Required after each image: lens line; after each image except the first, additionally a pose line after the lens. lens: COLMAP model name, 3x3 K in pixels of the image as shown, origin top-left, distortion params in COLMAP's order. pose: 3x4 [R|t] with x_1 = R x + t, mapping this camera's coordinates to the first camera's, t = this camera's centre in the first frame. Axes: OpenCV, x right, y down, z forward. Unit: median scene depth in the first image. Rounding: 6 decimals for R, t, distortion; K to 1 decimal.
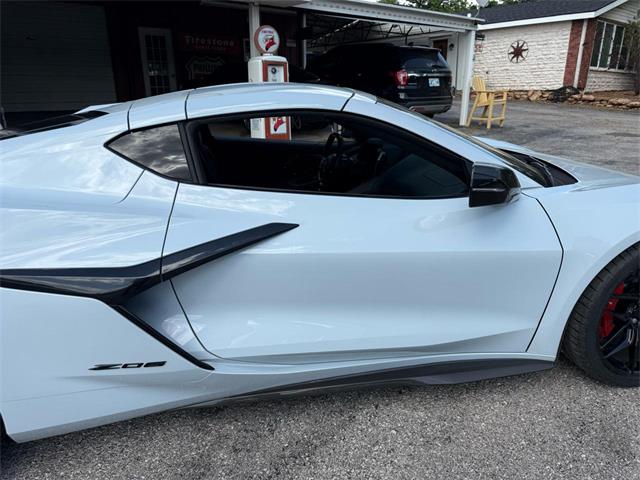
lens RADIAL K [[453.4, 0, 314.5], [0, 453.4, 243.5], [0, 0, 1]] dist [0.001177, -0.004845]
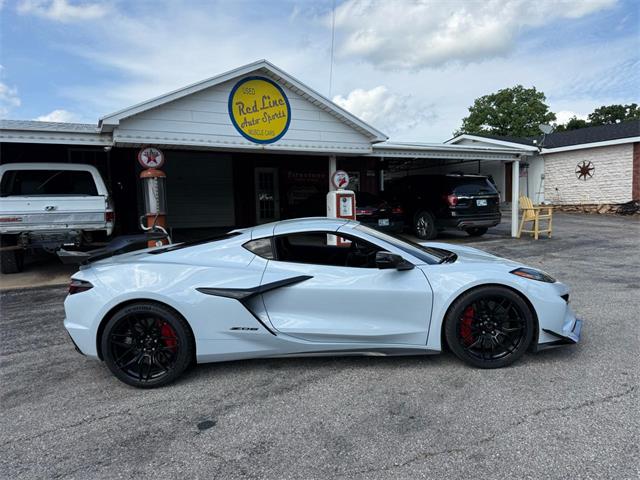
lens RADIAL K [[442.3, 0, 317.5], [0, 442.3, 250.1], [0, 0, 1]] dist [0.113982, -0.177740]
pose [[0.979782, 0.001225, -0.200064, 0.101446], [-0.046101, 0.974453, -0.219810, 0.074996], [0.194683, 0.224589, 0.954808, -0.289089]]
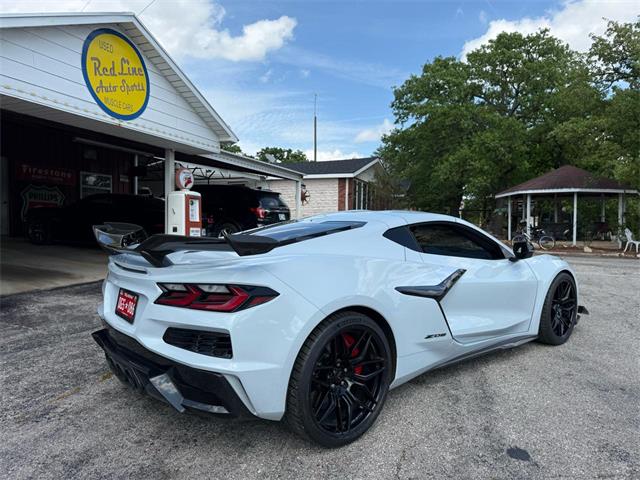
lens RADIAL K [[453.4, 0, 314.5], [0, 453.4, 243.5], [0, 0, 1]] dist [0.001177, -0.004845]
pose [[0.873196, 0.001629, 0.487367, -0.383560], [0.137232, 0.958711, -0.249079, 0.061954], [-0.467650, 0.284377, 0.836919, -0.116659]]
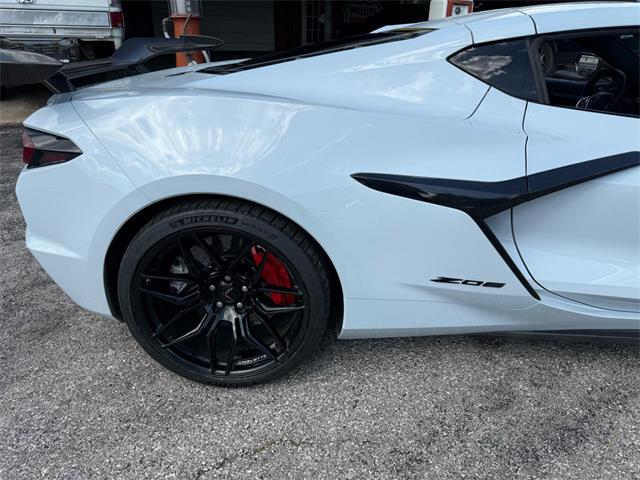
lens RADIAL K [[448.9, 0, 320.0], [0, 448.9, 240.0], [0, 0, 1]] dist [0.052242, -0.076779]
pose [[0.969395, 0.118889, -0.214797, -0.106817], [-0.099196, 0.990002, 0.100282, 0.022068], [0.224572, -0.075906, 0.971497, -0.008315]]
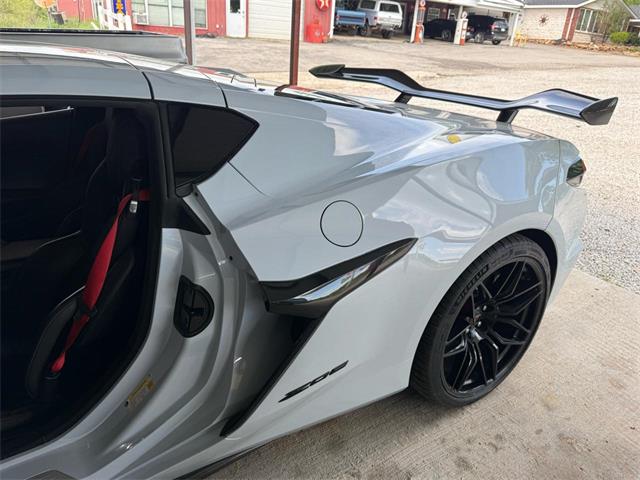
lens RADIAL K [[443.6, 0, 320.0], [0, 443.6, 240.0], [0, 0, 1]] dist [-0.000079, 0.000940]
pose [[0.992152, 0.106870, -0.064909, -0.920674], [-0.099881, 0.989680, 0.102751, 1.294539], [0.075220, -0.095462, 0.992587, -3.297357]]
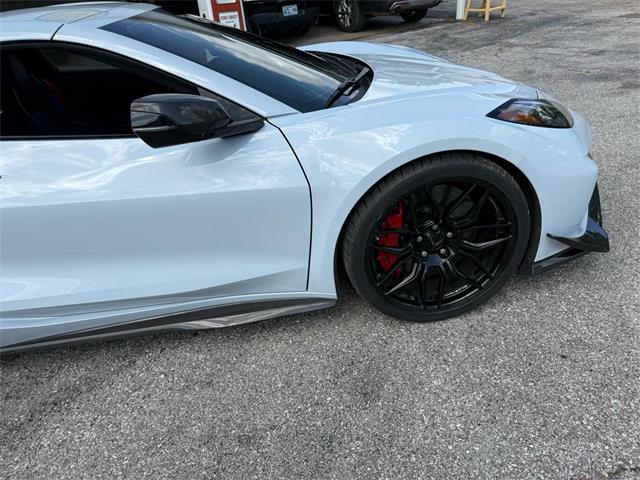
lens RADIAL K [[447.4, 0, 314.9], [0, 447.4, 240.5], [0, 0, 1]] dist [0.061422, -0.078241]
pose [[0.995451, -0.047228, -0.082746, 0.147812], [0.061329, 0.982269, 0.177163, -0.008199], [0.072912, -0.181431, 0.980697, 0.025181]]
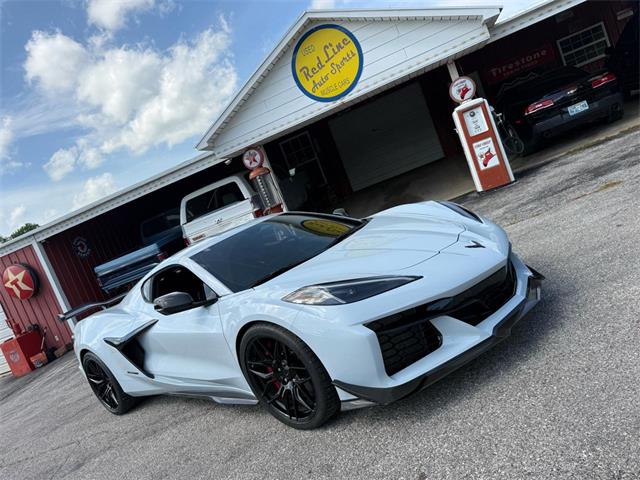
lens RADIAL K [[447.4, 0, 314.9], [0, 447.4, 240.5], [0, 0, 1]] dist [0.061422, -0.078241]
pose [[0.571770, -0.130643, -0.809945, 0.514006], [0.106837, 0.990690, -0.084377, -0.035718], [0.813428, -0.038288, 0.580405, 0.068955]]
